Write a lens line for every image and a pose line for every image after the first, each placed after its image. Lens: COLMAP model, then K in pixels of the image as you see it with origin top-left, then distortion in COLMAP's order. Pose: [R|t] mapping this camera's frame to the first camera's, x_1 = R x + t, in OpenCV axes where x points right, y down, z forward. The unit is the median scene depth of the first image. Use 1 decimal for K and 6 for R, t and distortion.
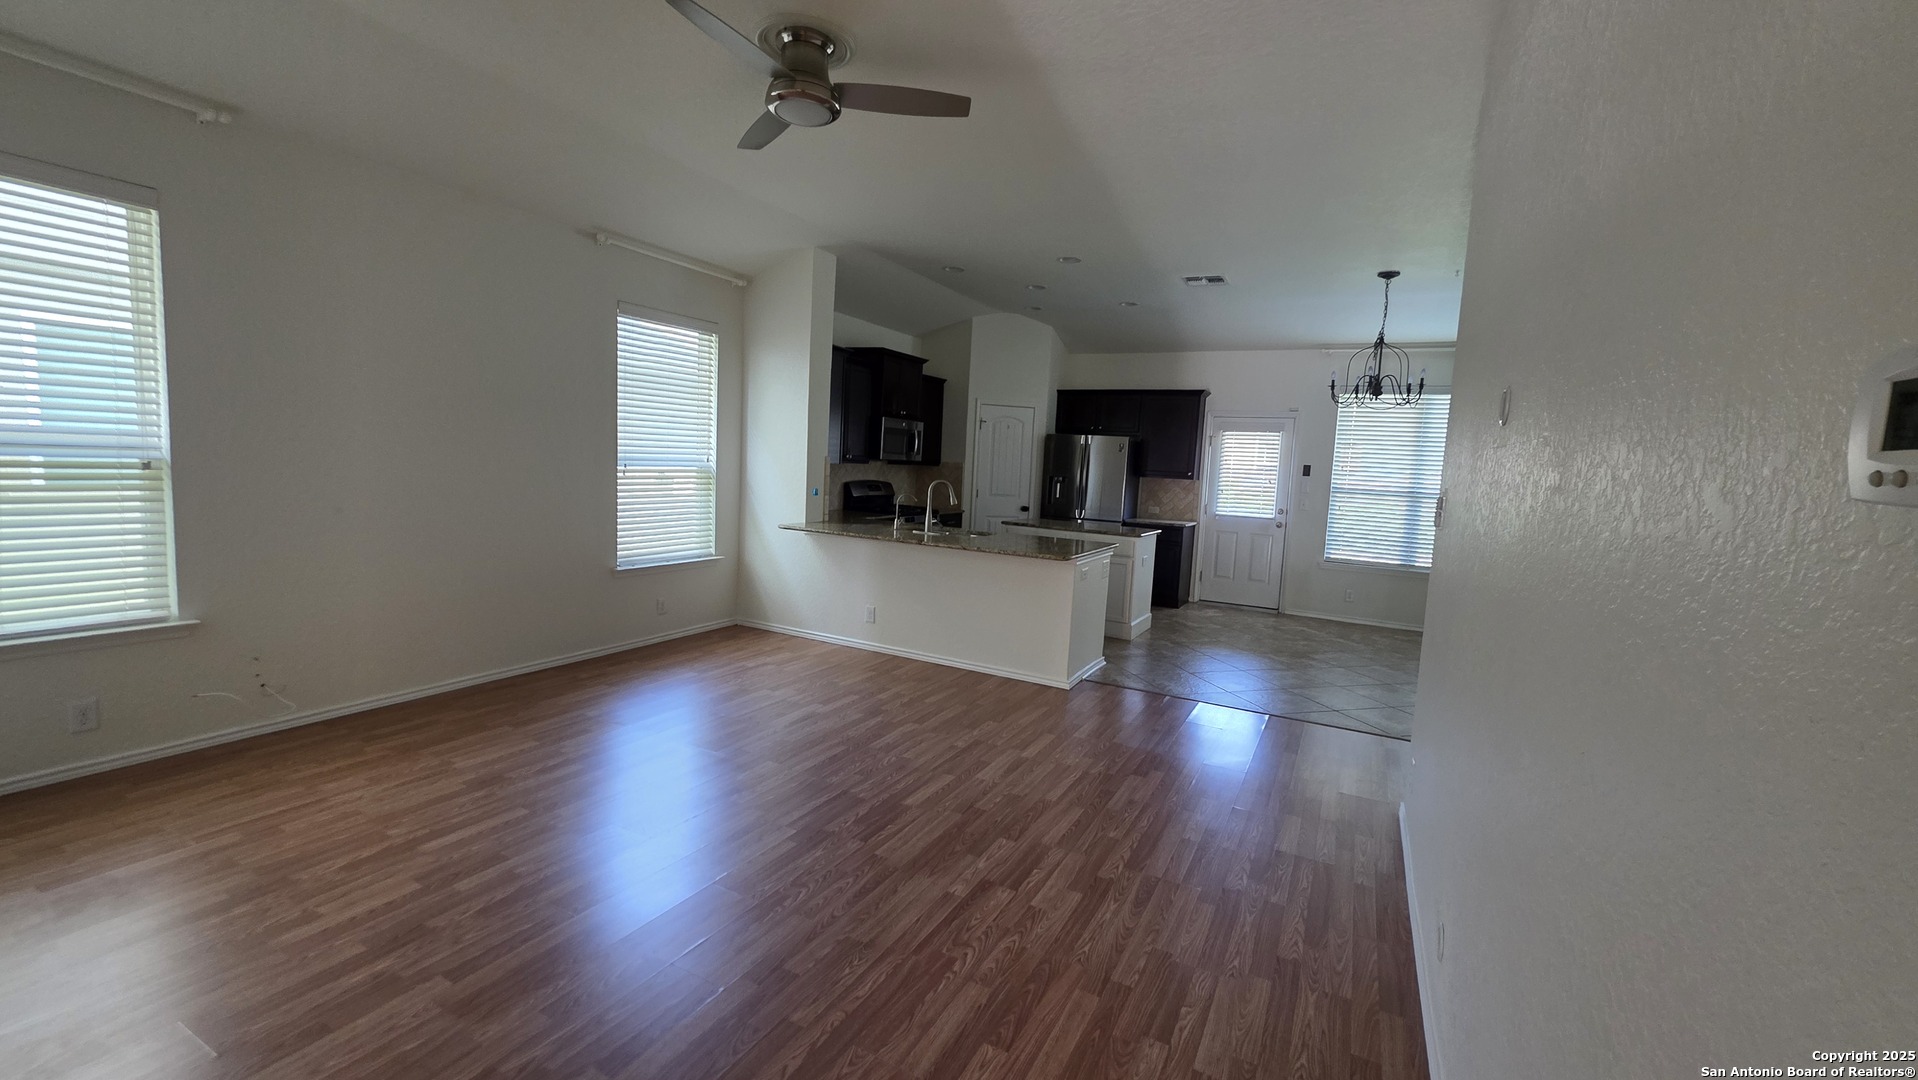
lens RADIAL K [[761.4, 0, 957.5], [0, 761.4, 535.1], [0, 0, 1]] dist [0.001837, 0.000445]
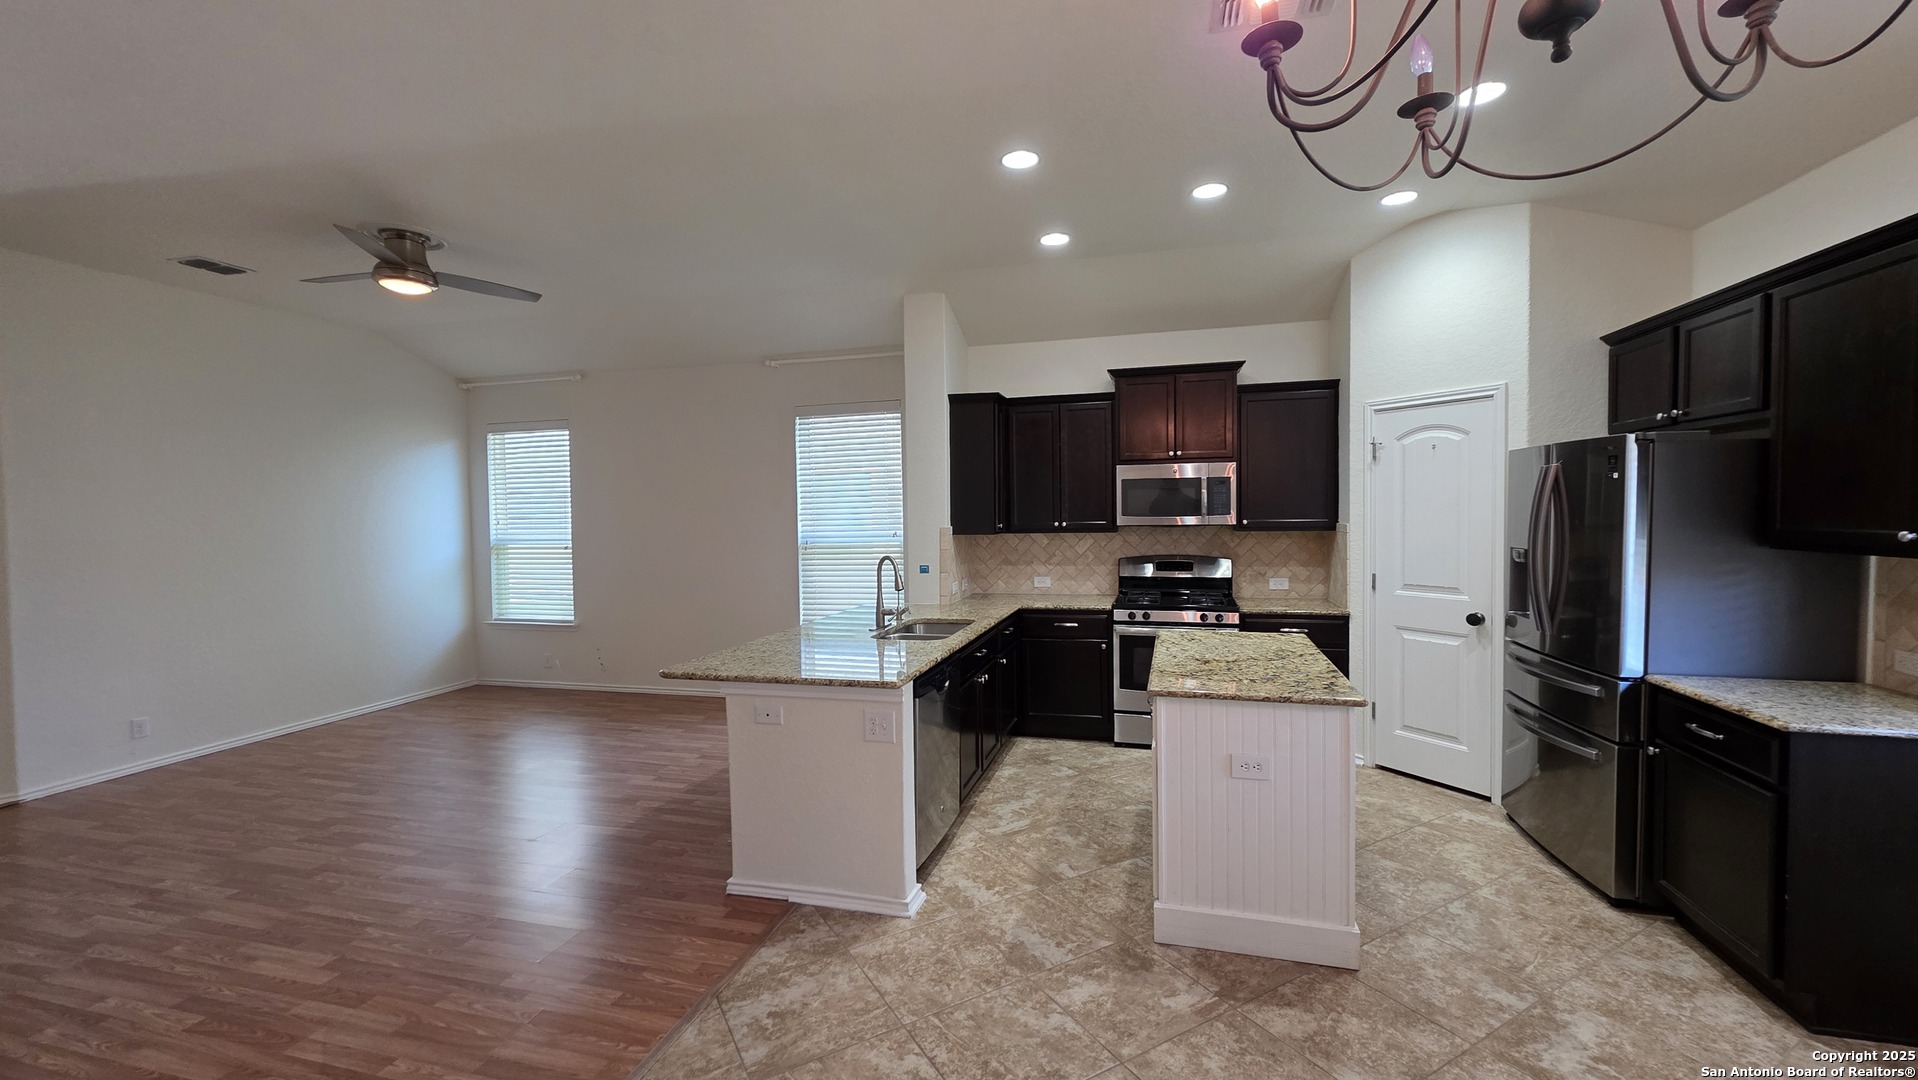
lens RADIAL K [[761.4, 0, 957.5], [0, 761.4, 535.1], [0, 0, 1]] dist [0.001837, 0.000445]
pose [[0.220624, -0.020129, -0.975151, 1.080641], [-0.069198, 0.996945, -0.036235, -0.108142], [0.972901, 0.075473, 0.218557, 1.379131]]
